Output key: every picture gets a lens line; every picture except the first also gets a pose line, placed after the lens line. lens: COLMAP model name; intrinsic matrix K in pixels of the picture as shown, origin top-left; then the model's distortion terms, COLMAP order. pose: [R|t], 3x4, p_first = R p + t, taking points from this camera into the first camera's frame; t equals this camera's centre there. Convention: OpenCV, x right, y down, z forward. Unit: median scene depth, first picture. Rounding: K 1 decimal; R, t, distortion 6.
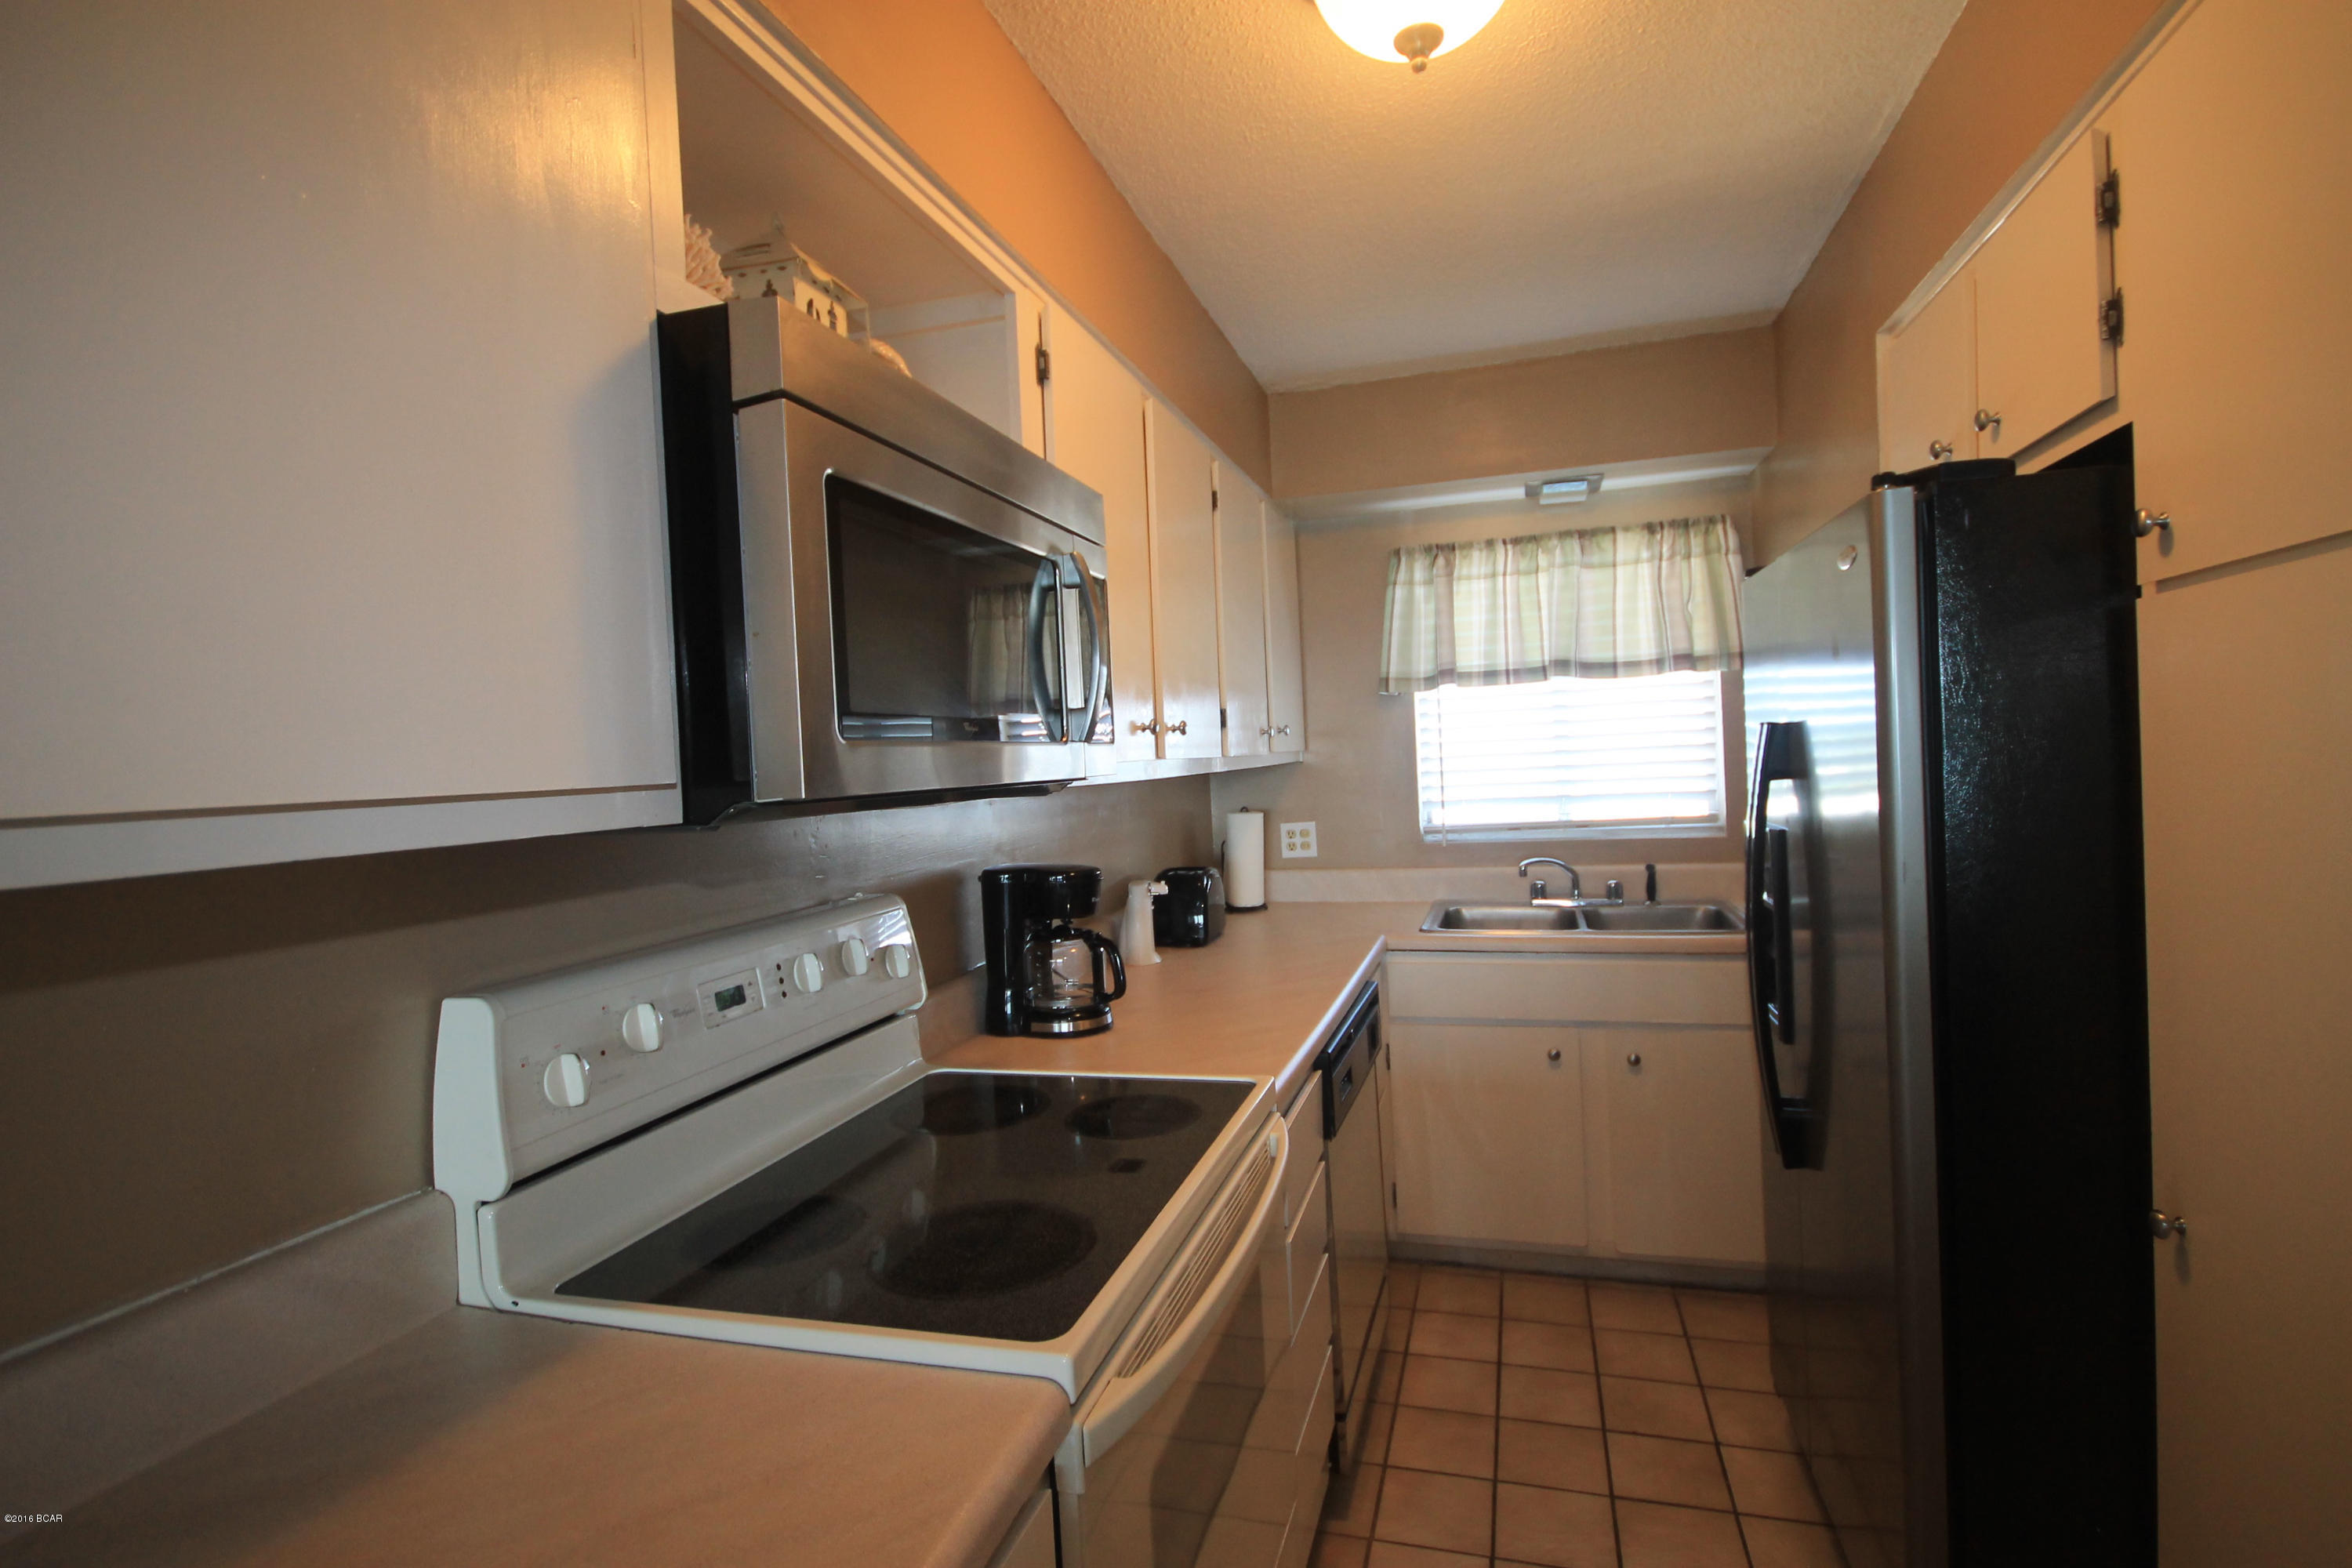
lens RADIAL K [[1142.9, 0, 1176.3], [0, 1142.9, 784.2], [0, 0, 1]] dist [-0.005568, -0.001605]
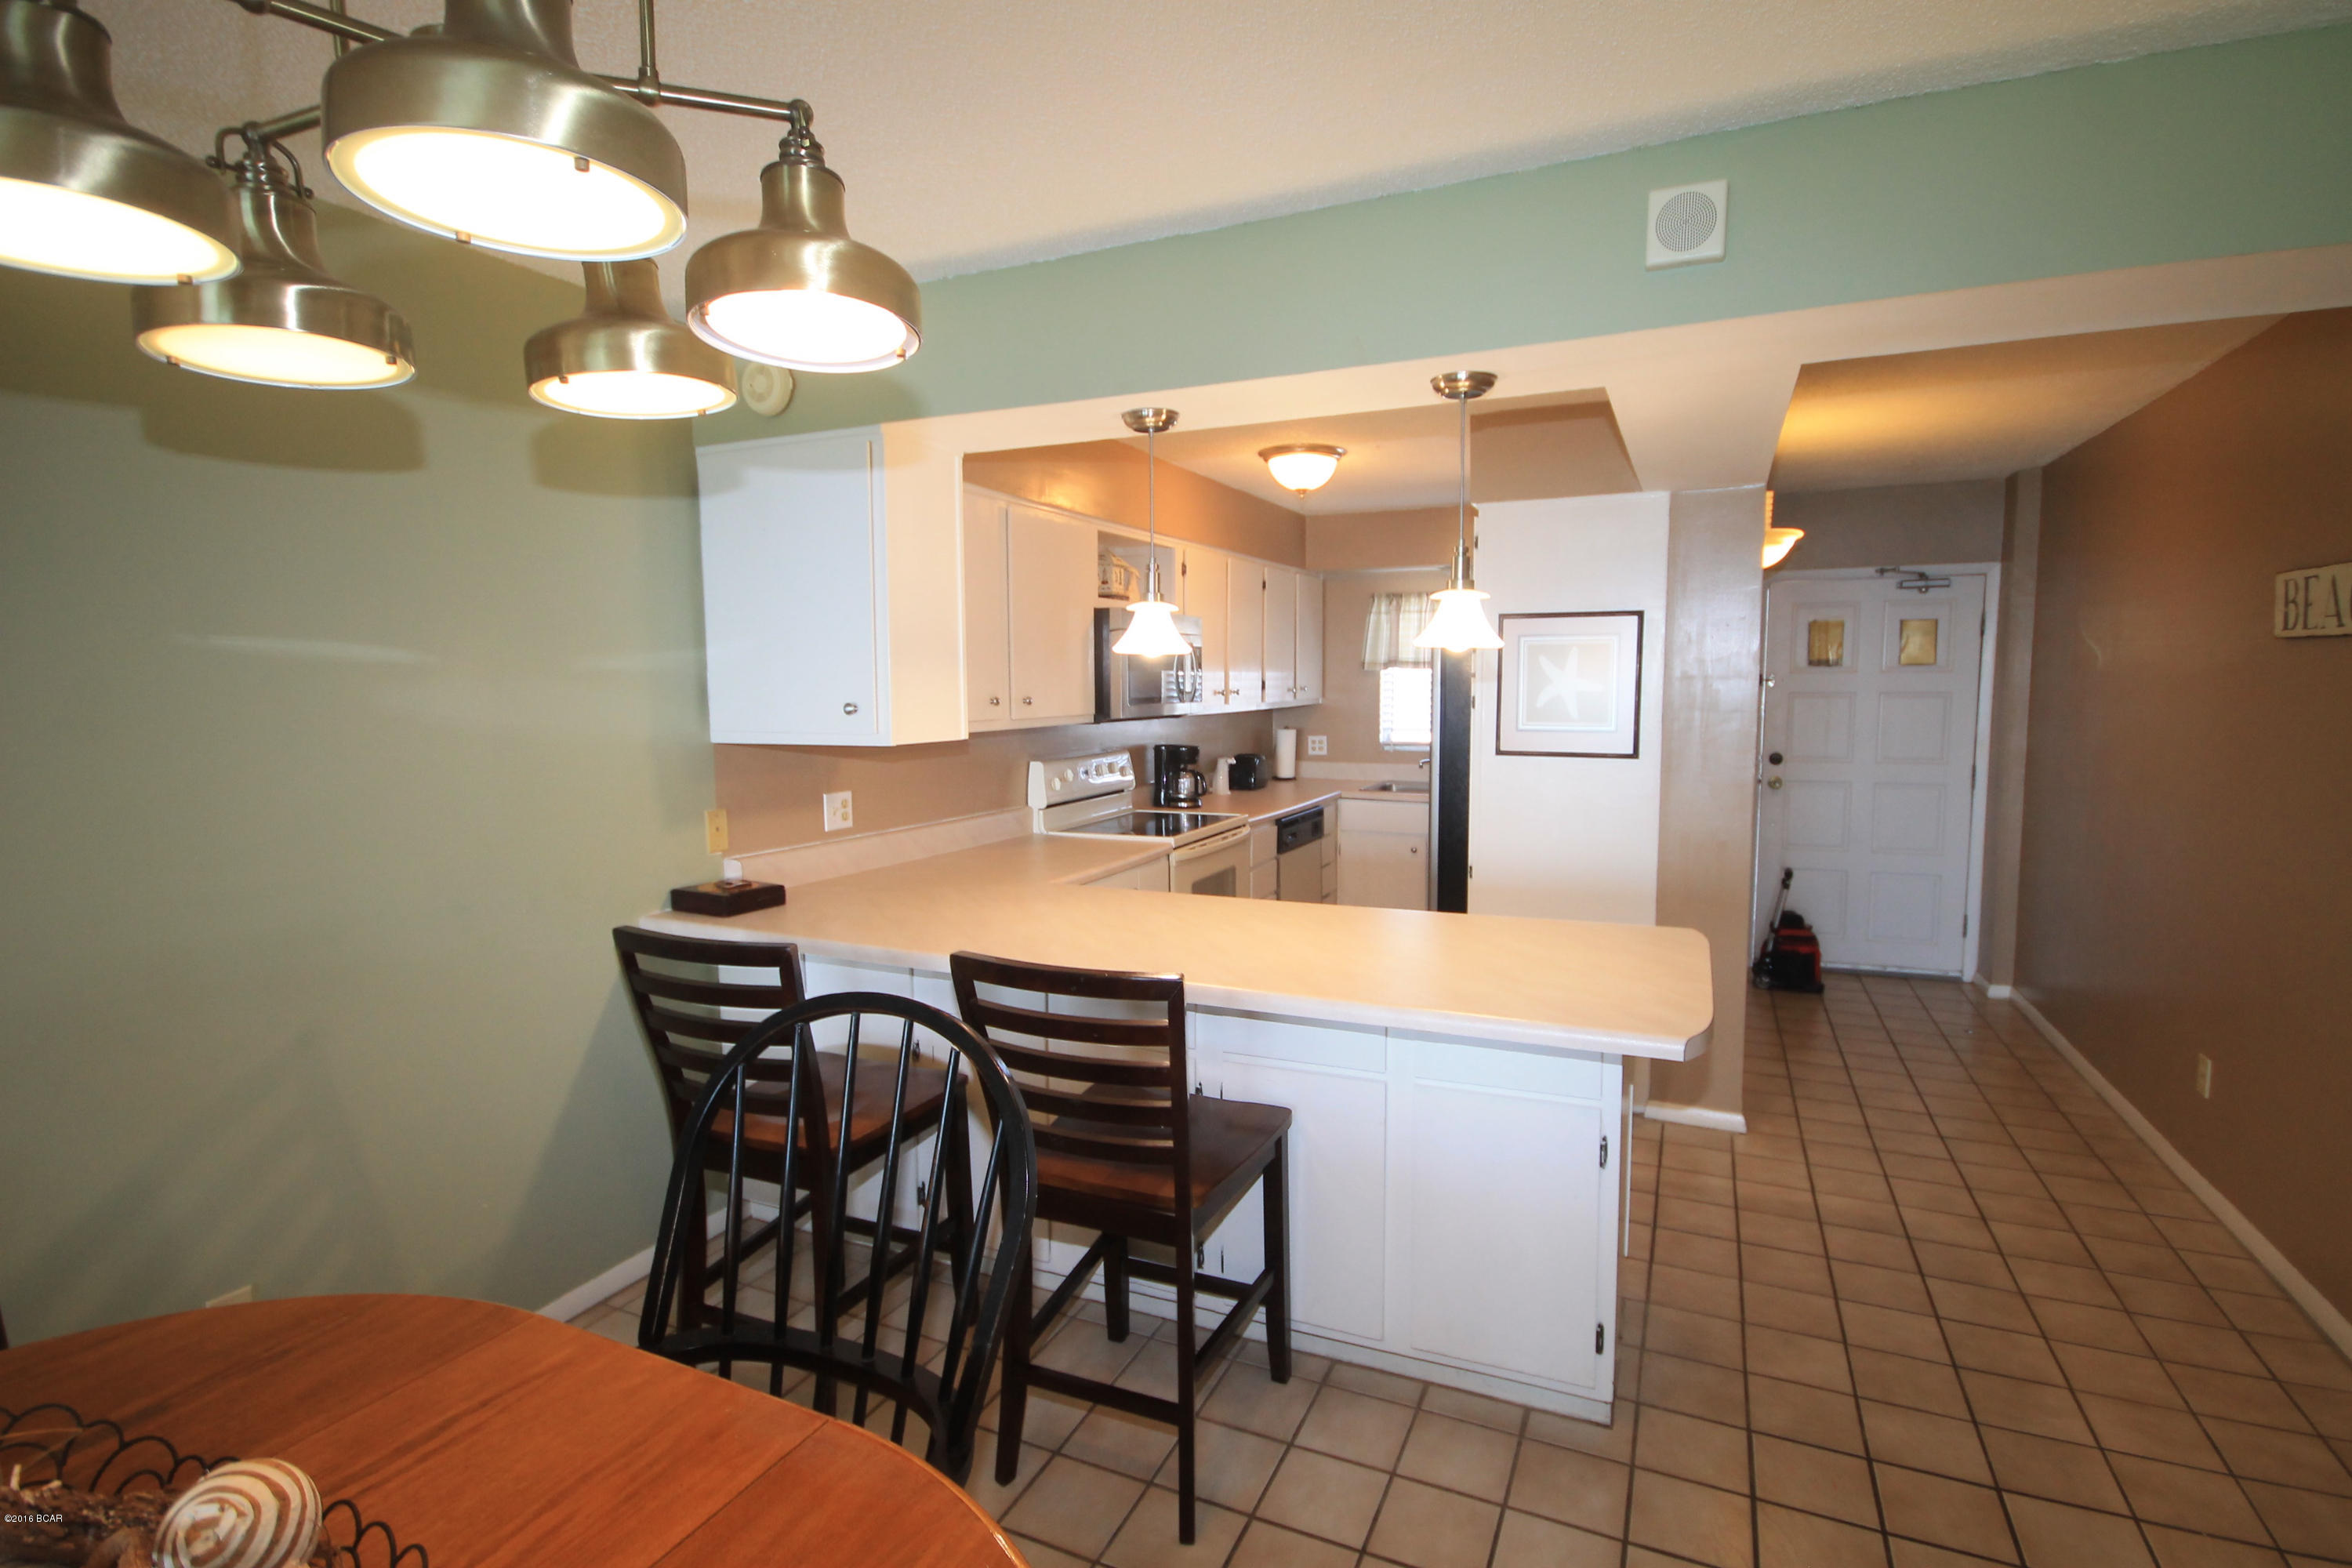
lens RADIAL K [[1142.9, 0, 1177.1], [0, 1142.9, 776.5], [0, 0, 1]] dist [-0.005568, -0.001605]
pose [[0.989871, 0.048832, -0.133306, 0.162024], [-0.039767, 0.996765, 0.069837, -0.027554], [0.136285, -0.063828, 0.988611, -1.101104]]
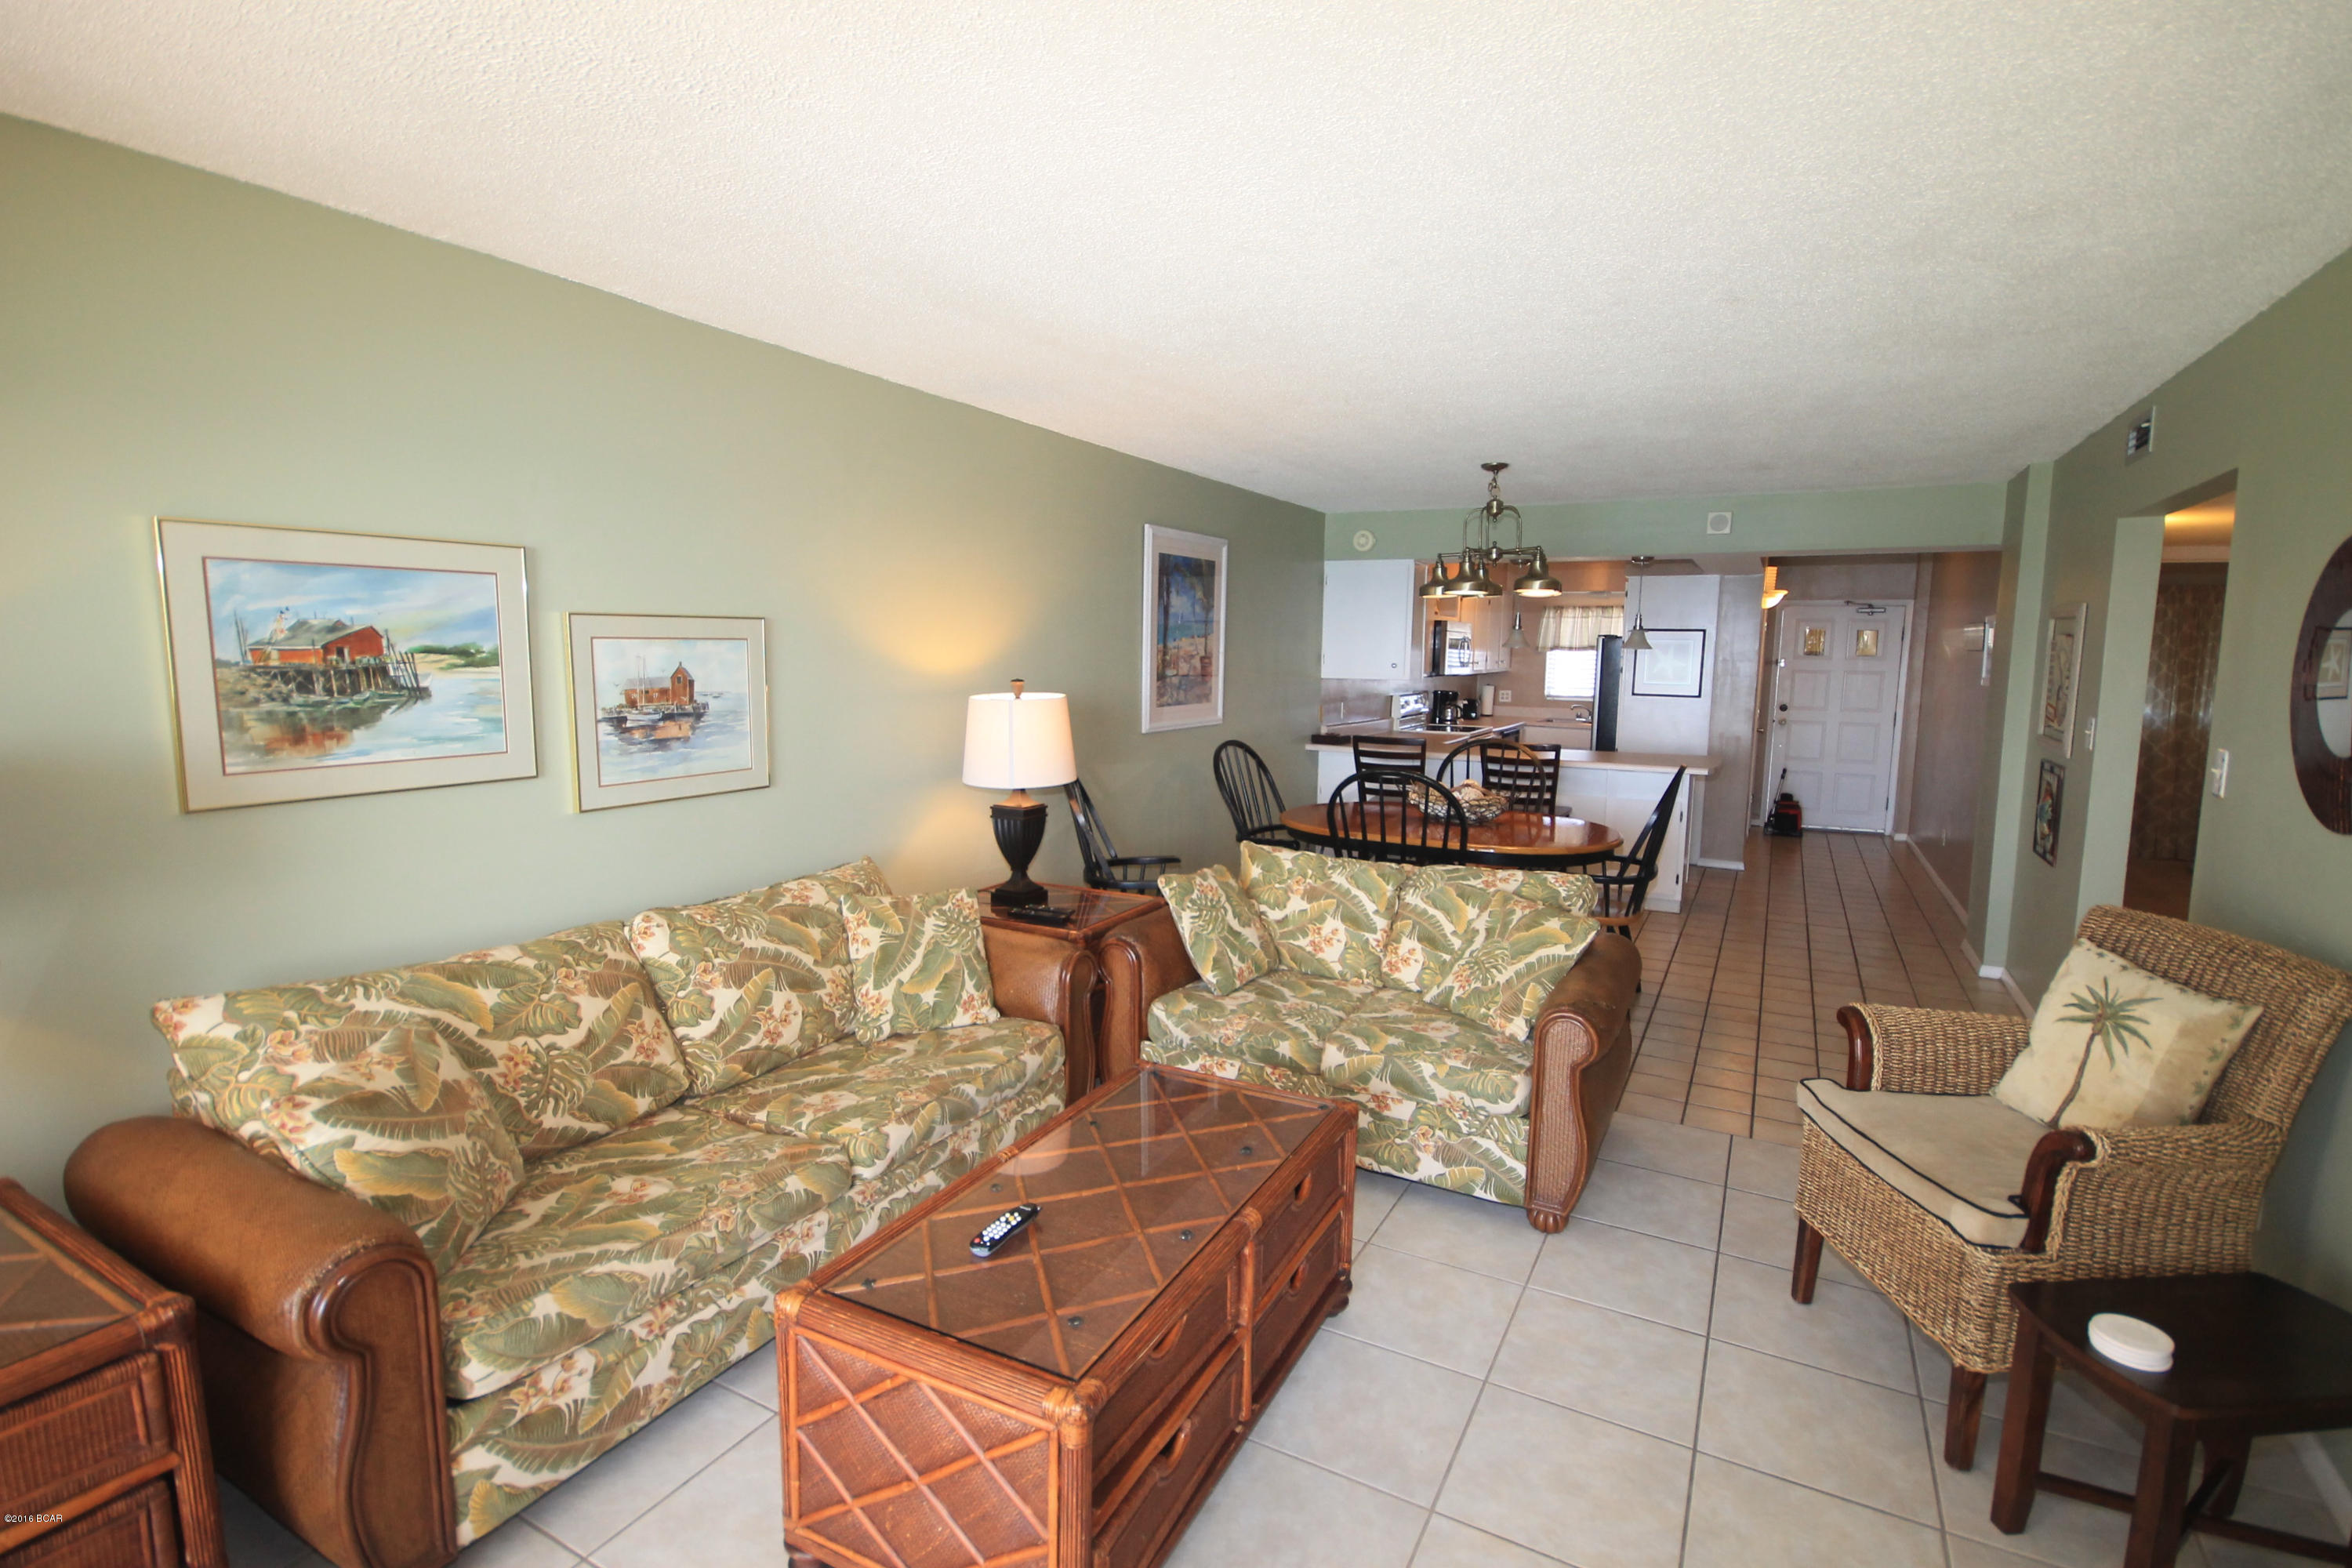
lens RADIAL K [[1142.9, 0, 1162.6], [0, 1142.9, 786.9], [0, 0, 1]] dist [-0.005568, -0.001605]
pose [[0.977664, 0.081420, -0.193760, -0.224944], [-0.061033, 0.992170, 0.108962, 0.014134], [0.201115, -0.094703, 0.974979, -2.770794]]
